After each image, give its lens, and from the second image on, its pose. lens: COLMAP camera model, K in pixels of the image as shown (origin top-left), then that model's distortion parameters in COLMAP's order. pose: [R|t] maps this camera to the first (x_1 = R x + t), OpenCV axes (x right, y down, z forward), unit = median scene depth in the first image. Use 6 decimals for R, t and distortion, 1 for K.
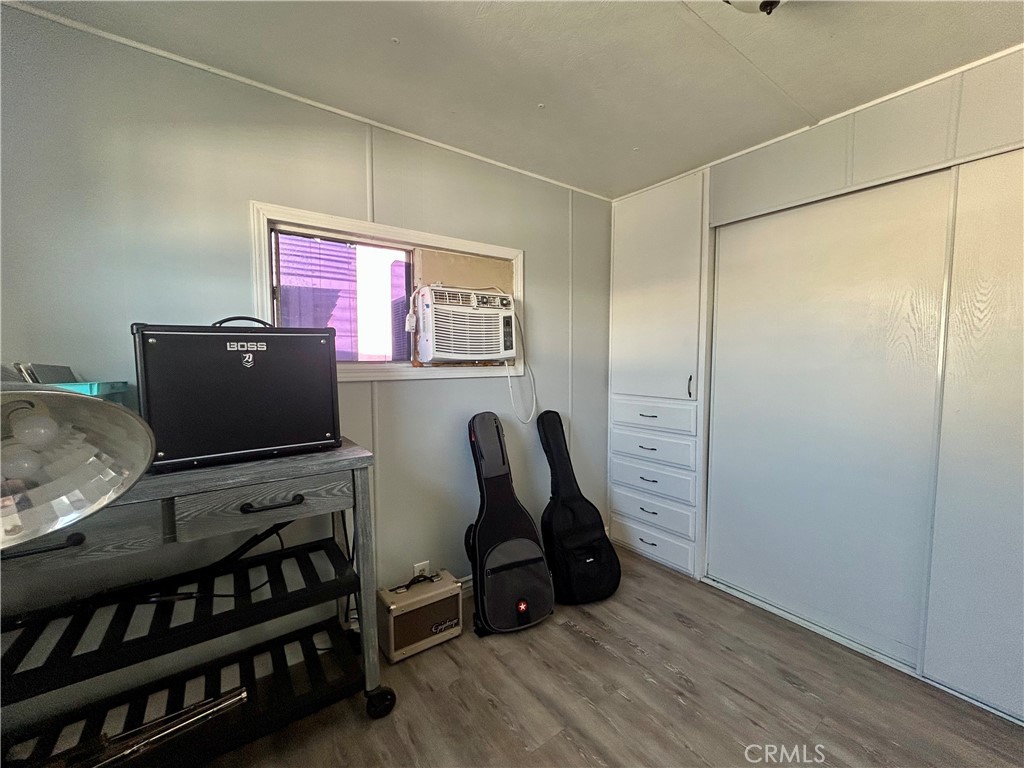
lens RADIAL K [[414.9, 0, 512.0], [0, 414.9, 384.0], [0, 0, 1]] dist [-0.002312, 0.000118]
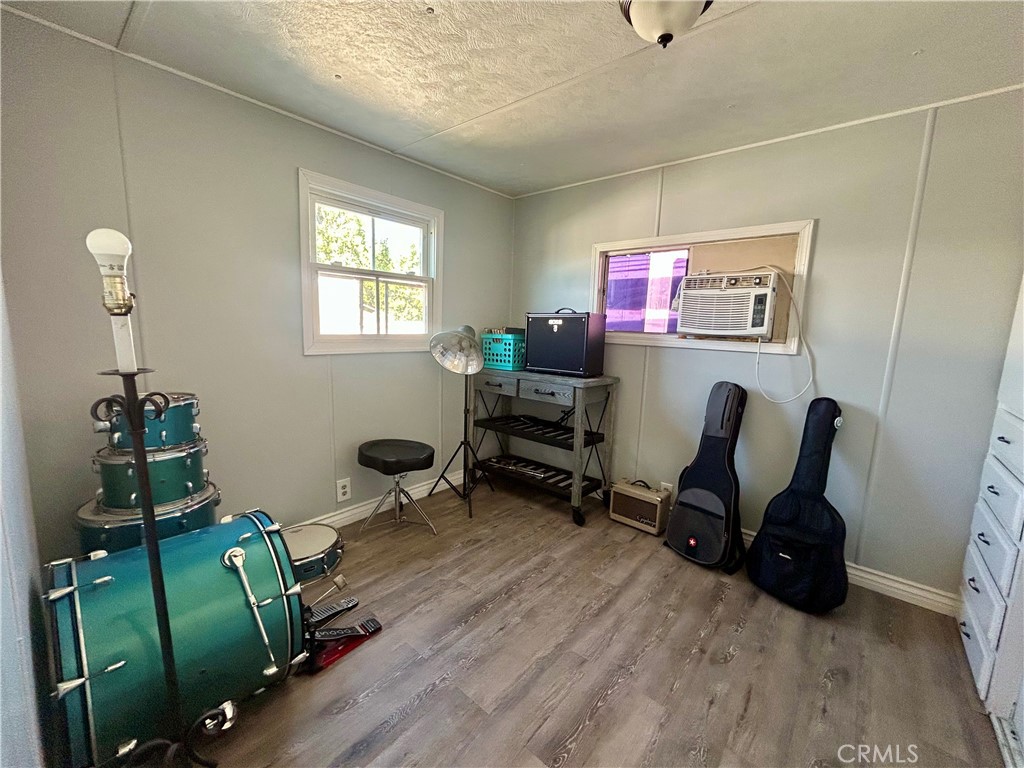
lens RADIAL K [[415.7, 0, 512.0], [0, 415.7, 384.0], [0, 0, 1]] dist [-0.003786, -0.000484]
pose [[0.224621, 0.150682, -0.962726, 0.992574], [-0.091379, 0.986876, 0.133141, -0.025975], [0.970152, 0.058067, 0.235442, 0.185484]]
